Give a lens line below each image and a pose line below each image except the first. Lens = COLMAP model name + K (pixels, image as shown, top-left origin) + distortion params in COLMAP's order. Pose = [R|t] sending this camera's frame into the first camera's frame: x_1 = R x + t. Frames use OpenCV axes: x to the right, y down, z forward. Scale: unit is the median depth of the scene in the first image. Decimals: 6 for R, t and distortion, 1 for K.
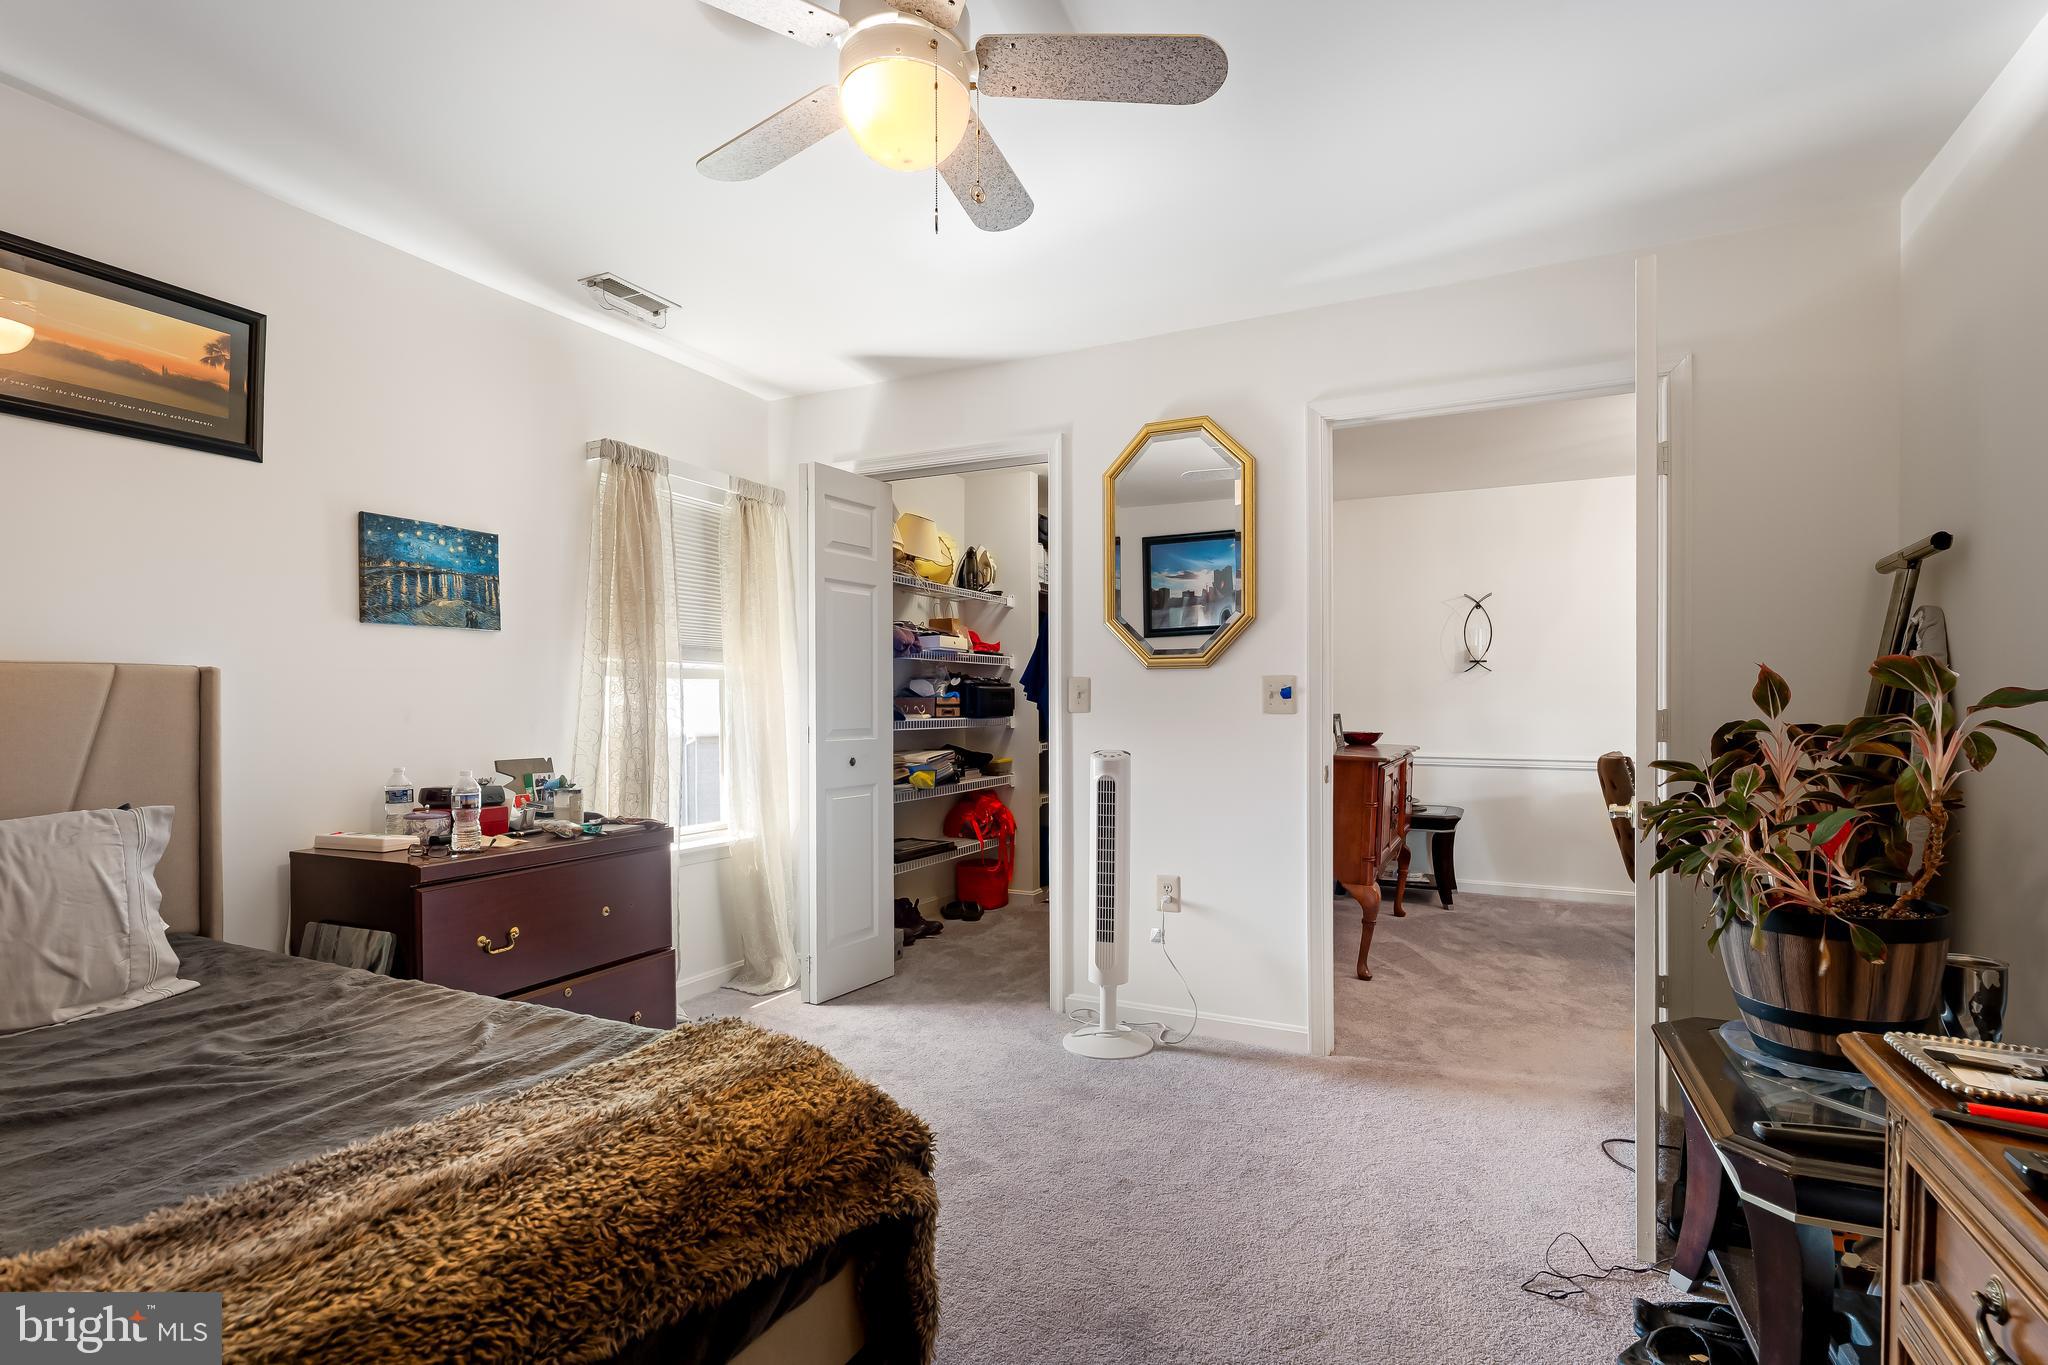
lens RADIAL K [[967.7, 0, 1025.9], [0, 967.7, 722.1], [0, 0, 1]] dist [-0.001852, -0.000189]
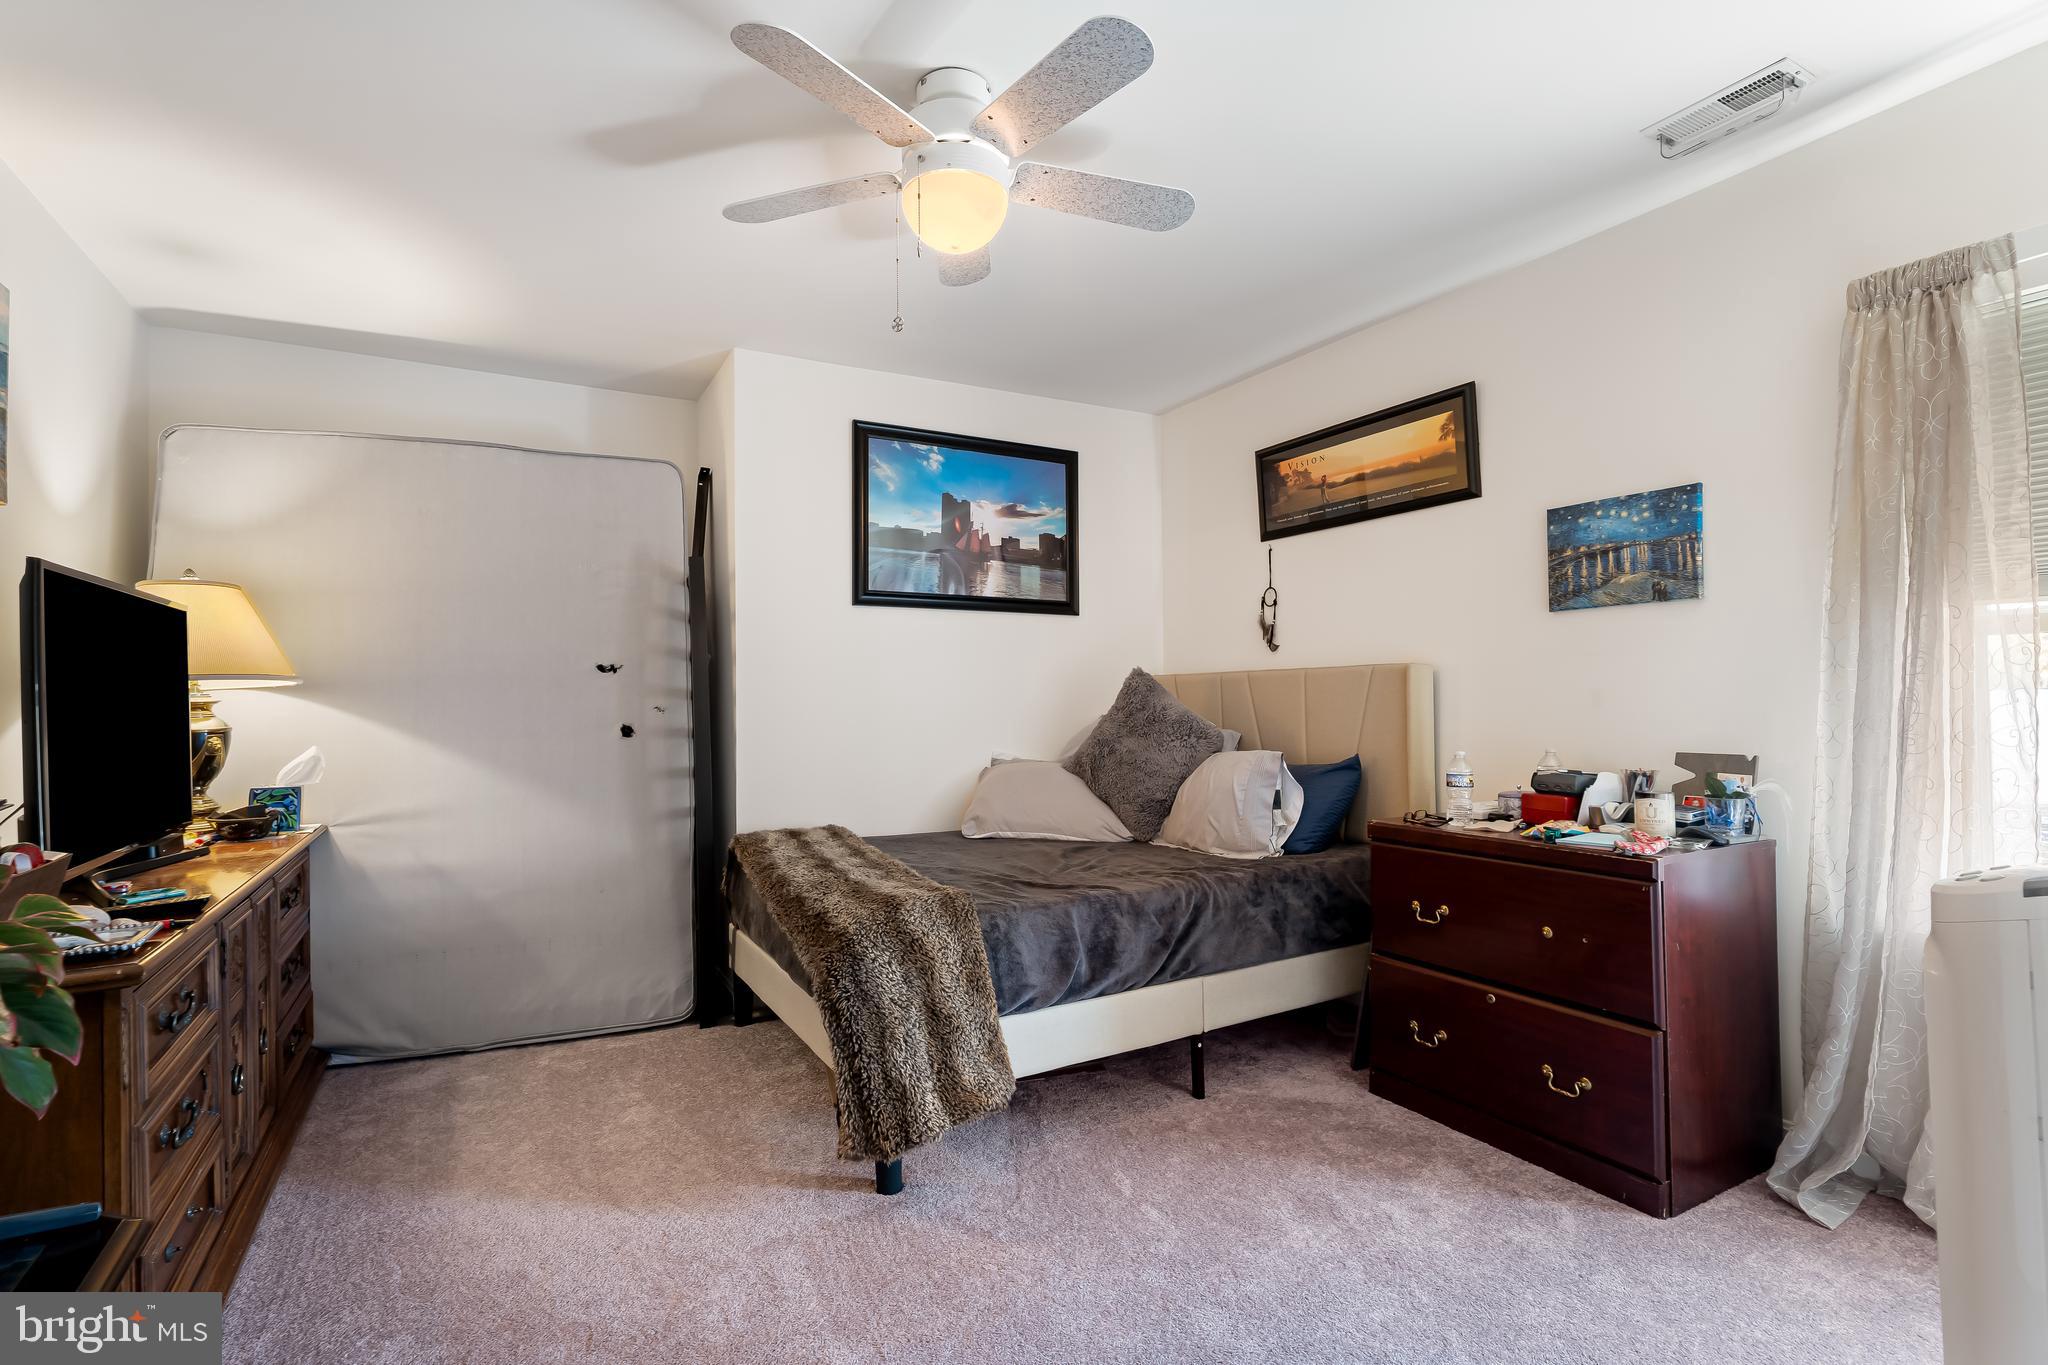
lens RADIAL K [[954.9, 0, 1029.0], [0, 954.9, 682.9], [0, 0, 1]] dist [0.001158, 0.000254]
pose [[-0.556867, -0.011412, -0.830523, 0.491368], [-0.006620, 0.999935, -0.009300, -0.010421], [0.830575, 0.000319, -0.556907, 1.053488]]
